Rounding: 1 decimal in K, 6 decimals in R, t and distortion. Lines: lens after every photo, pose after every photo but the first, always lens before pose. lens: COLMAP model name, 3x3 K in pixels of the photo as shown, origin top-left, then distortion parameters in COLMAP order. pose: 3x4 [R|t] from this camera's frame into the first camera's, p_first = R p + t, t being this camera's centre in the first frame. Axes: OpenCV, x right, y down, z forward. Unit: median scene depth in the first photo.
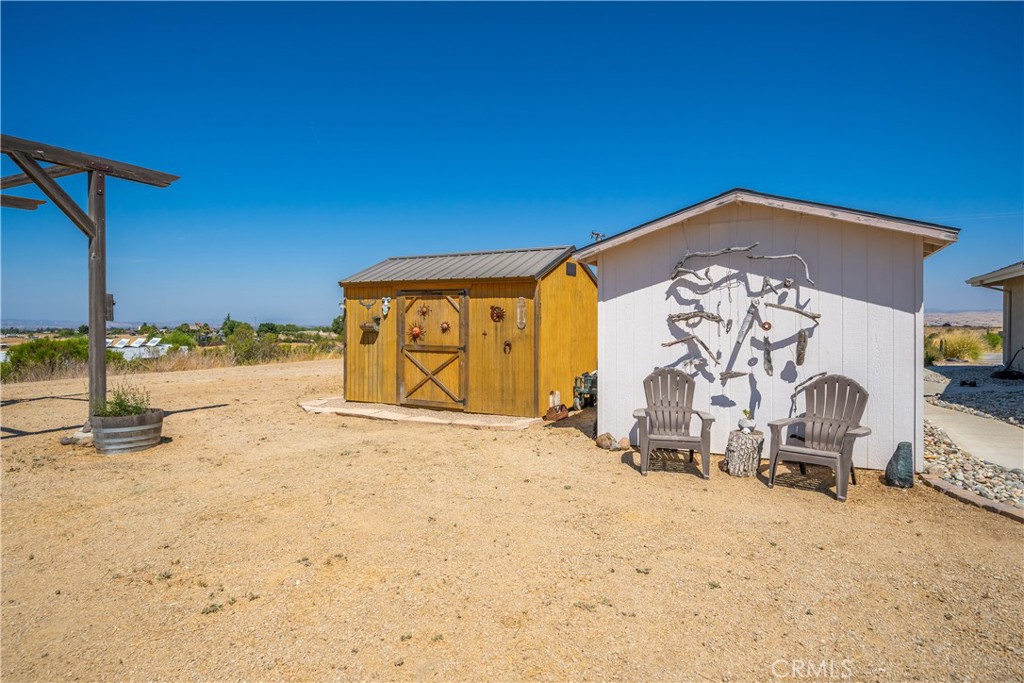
lens RADIAL K [[575.3, 0, 514.1], [0, 575.3, 330.5], [0, 0, 1]] dist [-0.002942, -0.000419]
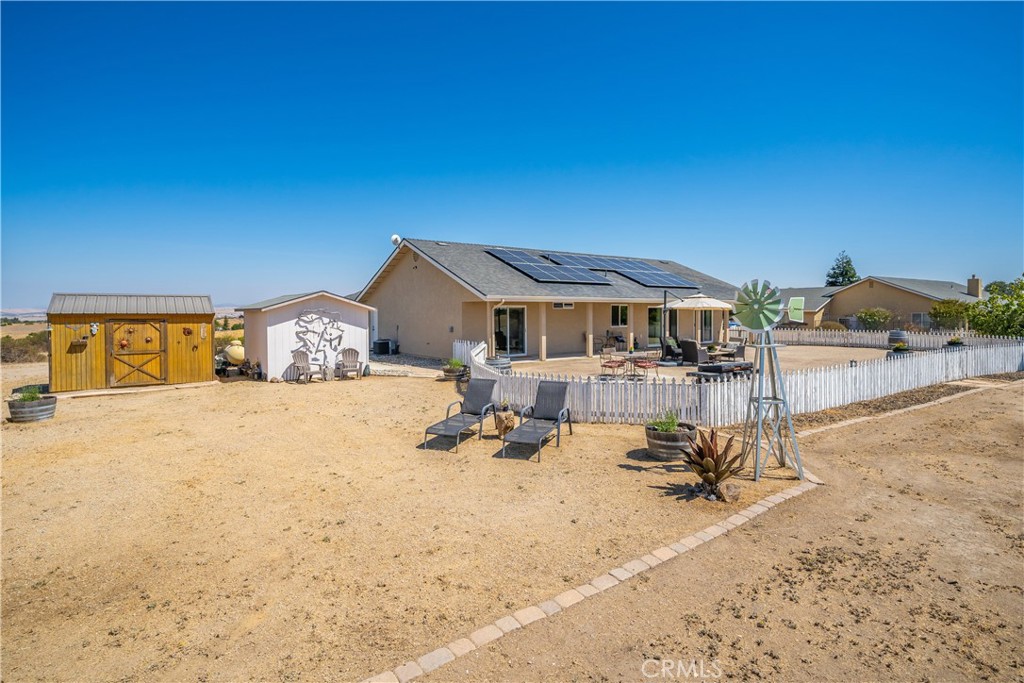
lens RADIAL K [[508.1, 0, 507.5], [0, 508.1, 315.4], [0, 0, 1]] dist [-0.000482, 0.000001]
pose [[0.440844, -0.006859, 0.897557, -1.087144], [0.023120, 0.999726, -0.003716, -0.051713], [-0.897286, 0.022390, 0.440882, -0.739329]]
